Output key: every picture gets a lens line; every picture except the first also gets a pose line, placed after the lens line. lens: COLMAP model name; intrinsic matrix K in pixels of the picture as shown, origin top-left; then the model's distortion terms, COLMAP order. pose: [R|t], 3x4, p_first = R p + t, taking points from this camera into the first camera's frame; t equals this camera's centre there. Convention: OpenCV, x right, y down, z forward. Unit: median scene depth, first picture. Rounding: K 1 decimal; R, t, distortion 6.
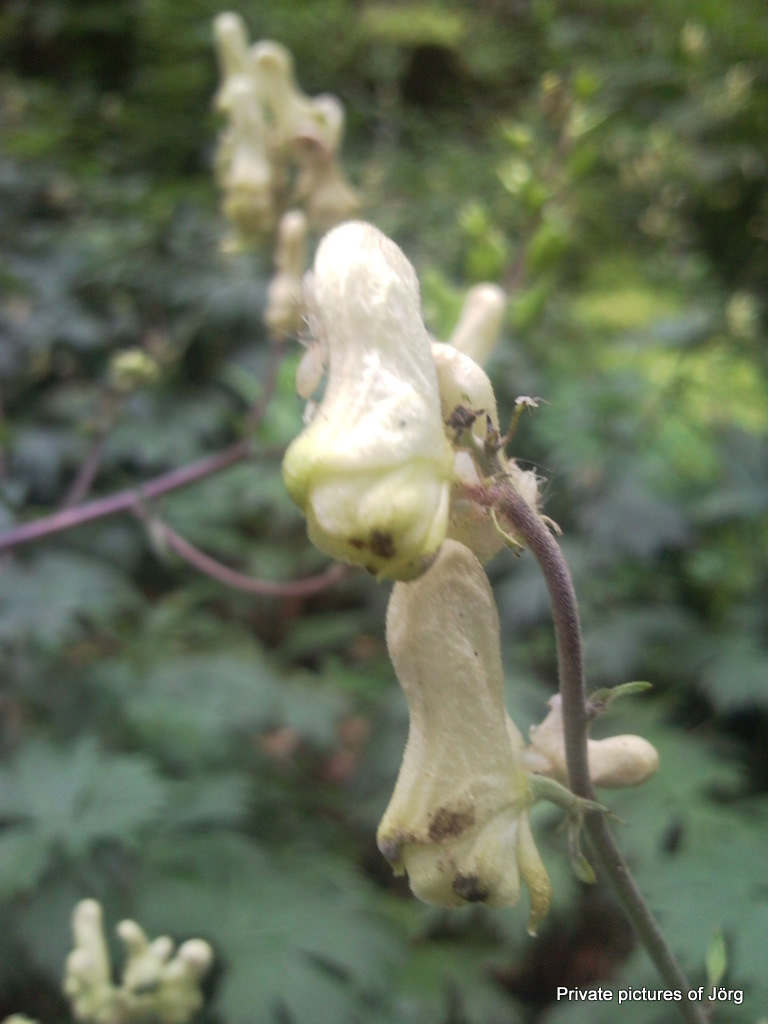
lens RADIAL K [[845.7, 0, 384.0], [0, 845.7, 512.0], [0, 0, 1]] dist [-0.001795, 0.004884]
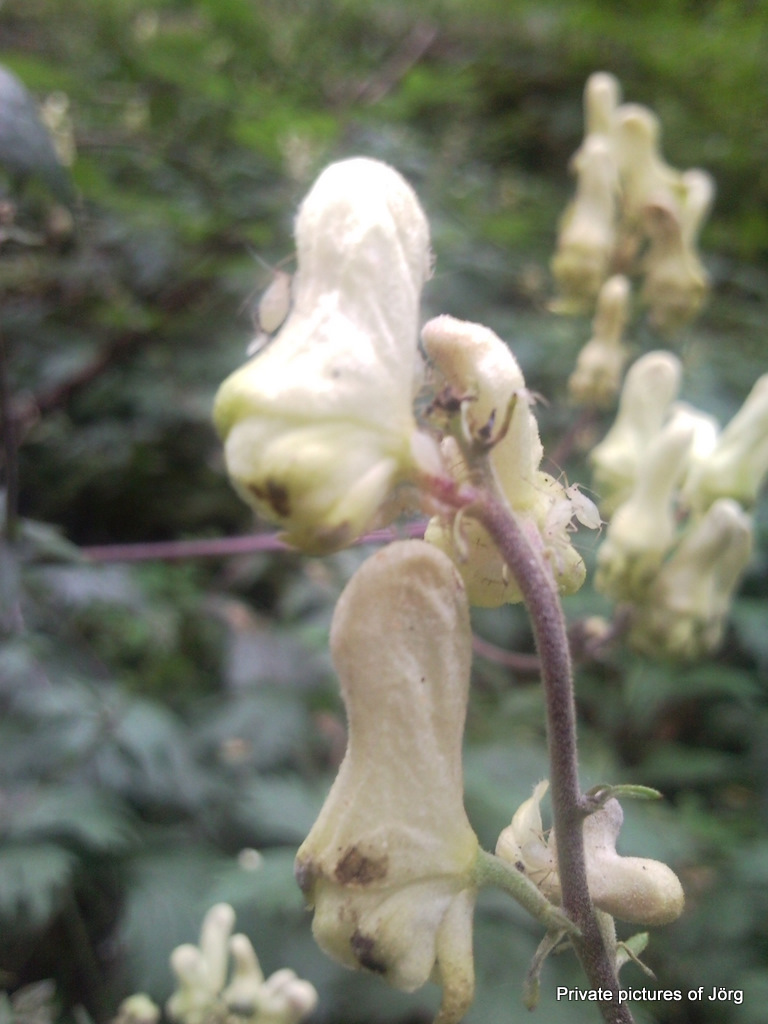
lens RADIAL K [[877.6, 0, 384.0], [0, 877.6, 512.0], [0, 0, 1]] dist [0.003341, -0.015932]
pose [[0.925808, 0.239502, -0.292434, 0.289395], [-0.258627, 0.965572, -0.027981, 0.037702], [0.275665, 0.101537, 0.955876, 0.117611]]
